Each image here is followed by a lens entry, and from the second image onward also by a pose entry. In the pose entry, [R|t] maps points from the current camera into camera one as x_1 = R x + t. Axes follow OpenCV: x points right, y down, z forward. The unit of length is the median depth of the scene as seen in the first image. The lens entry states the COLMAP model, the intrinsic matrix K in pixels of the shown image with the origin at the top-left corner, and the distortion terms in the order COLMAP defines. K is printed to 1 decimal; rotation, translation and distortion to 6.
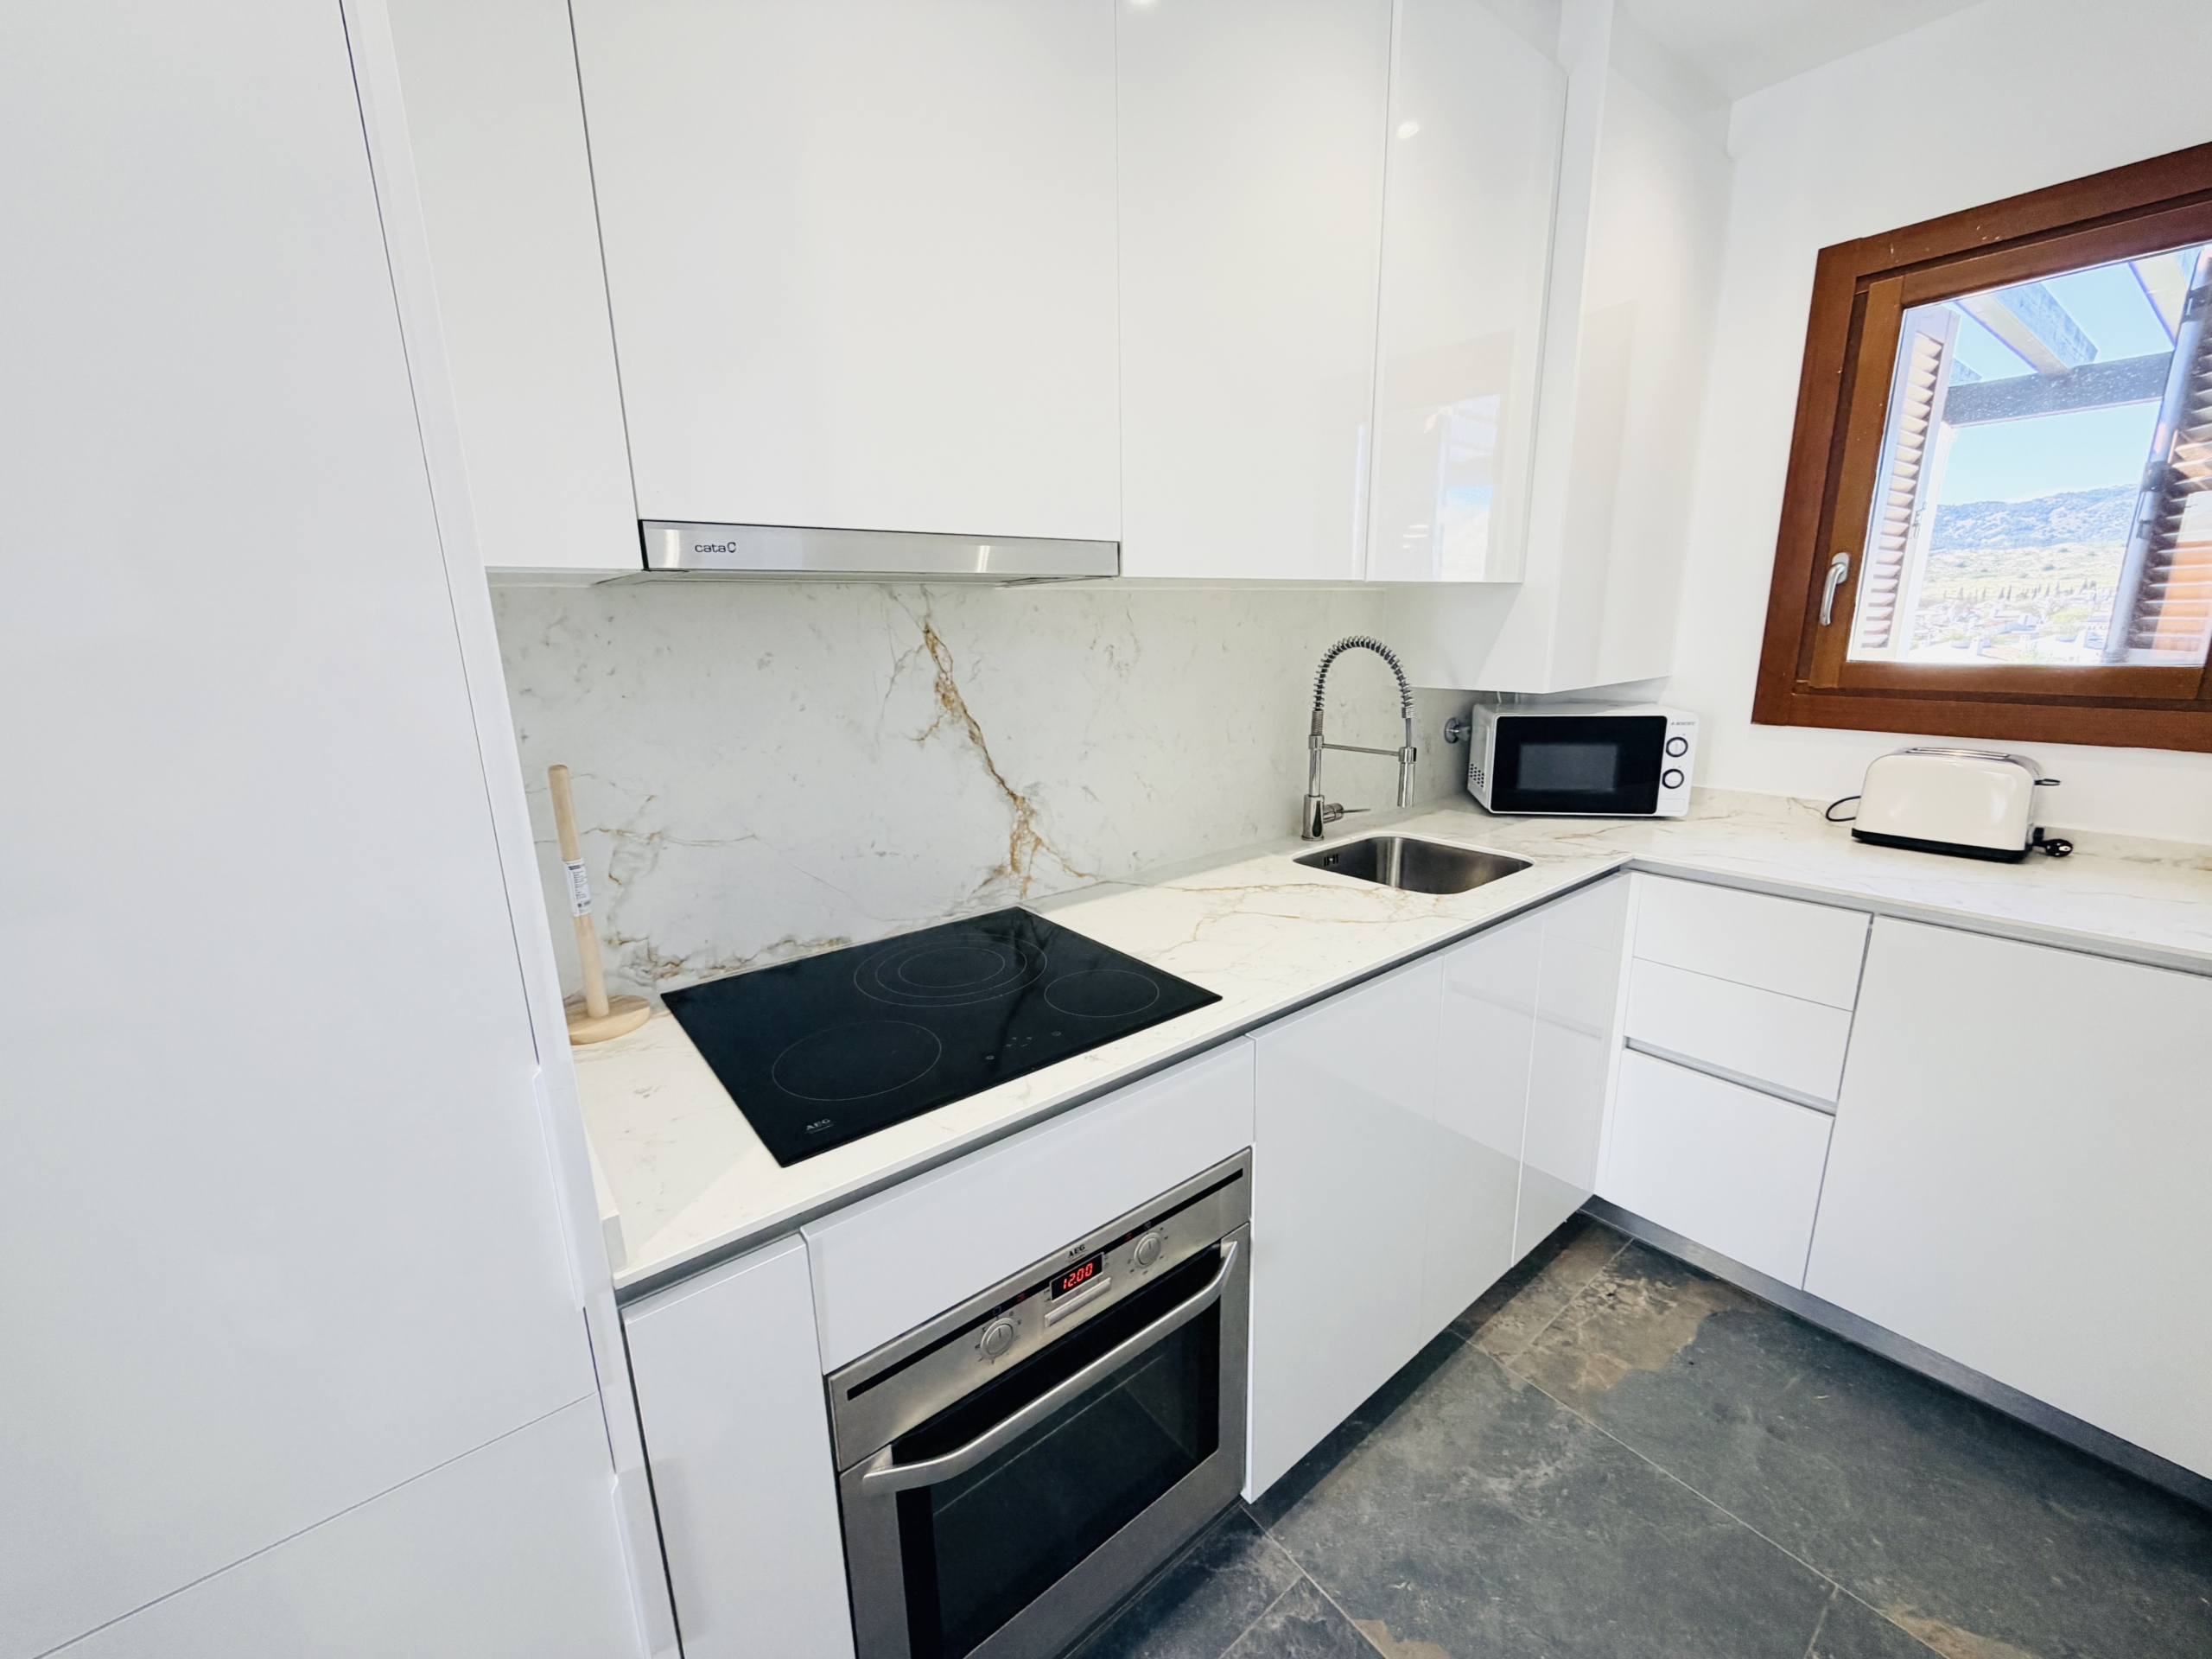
lens RADIAL K [[879.8, 0, 1101.0], [0, 879.8, 828.8], [0, 0, 1]] dist [-0.000331, 0.000425]
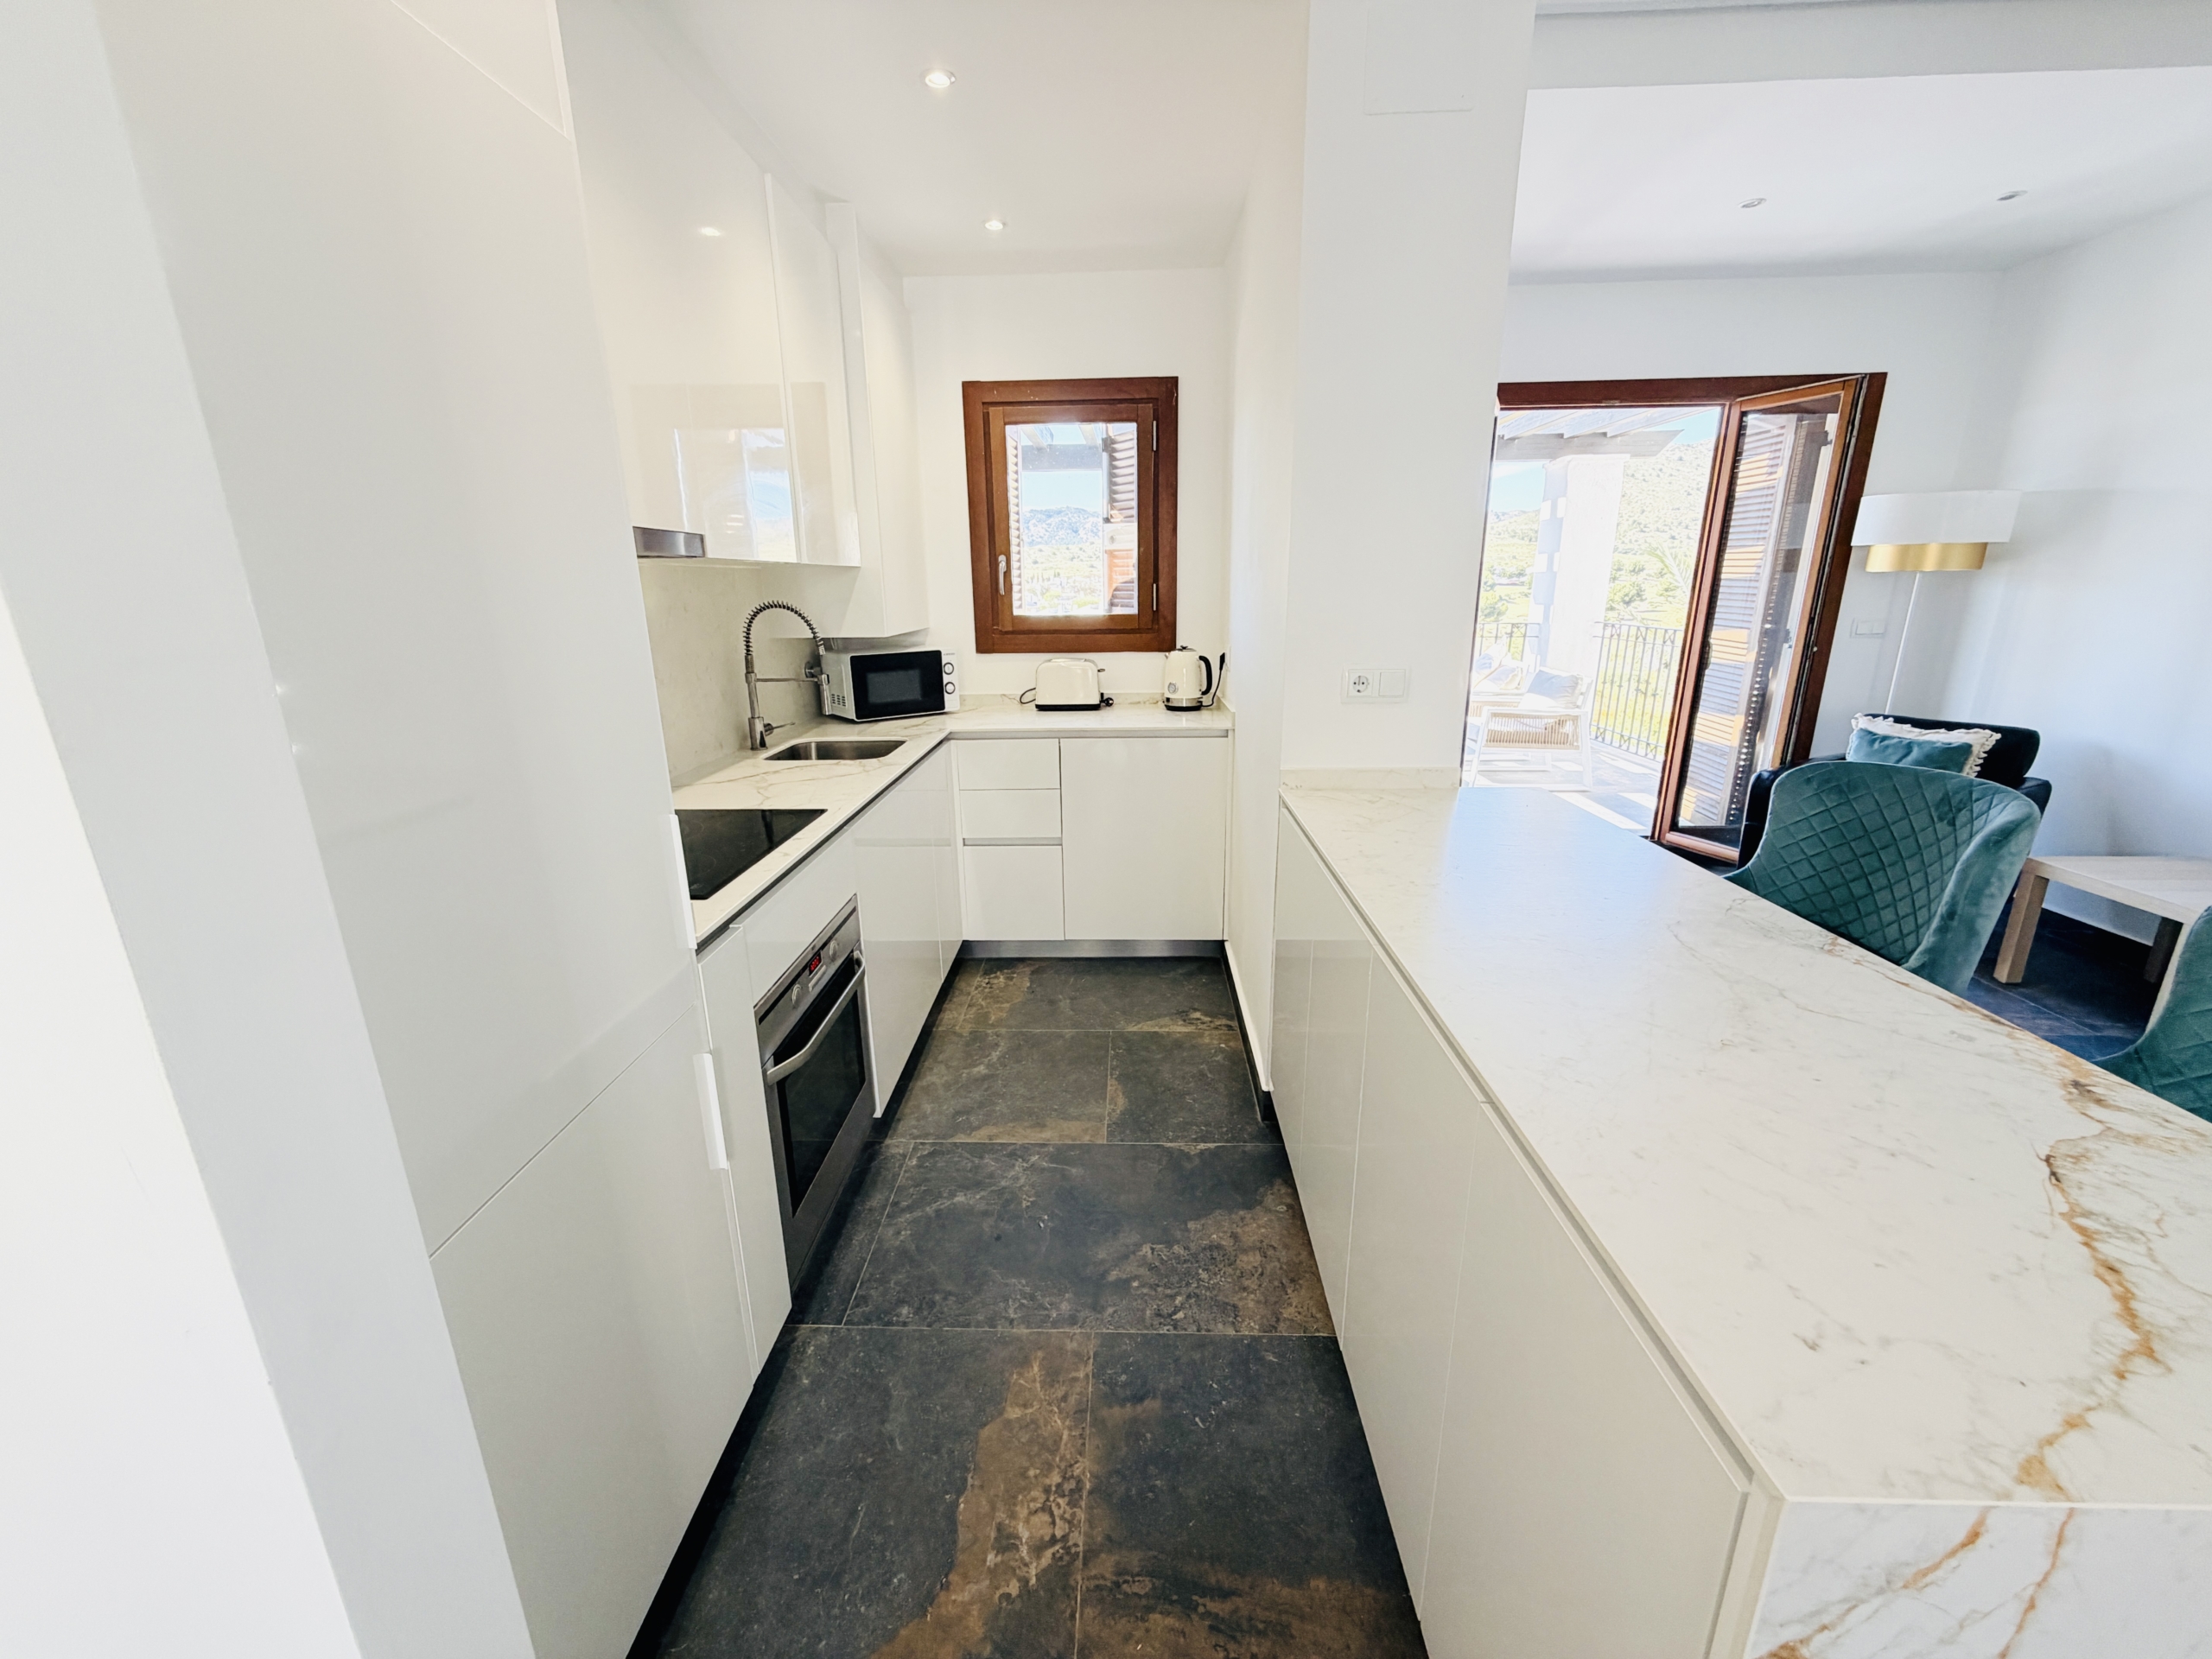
lens RADIAL K [[879.8, 0, 1101.0], [0, 879.8, 828.8], [0, 0, 1]] dist [-0.000331, 0.000425]
pose [[0.641586, -0.191500, 0.742761, -0.593744], [0.173307, 0.979485, 0.102833, 0.108080], [-0.747216, 0.062750, 0.661612, -0.389386]]
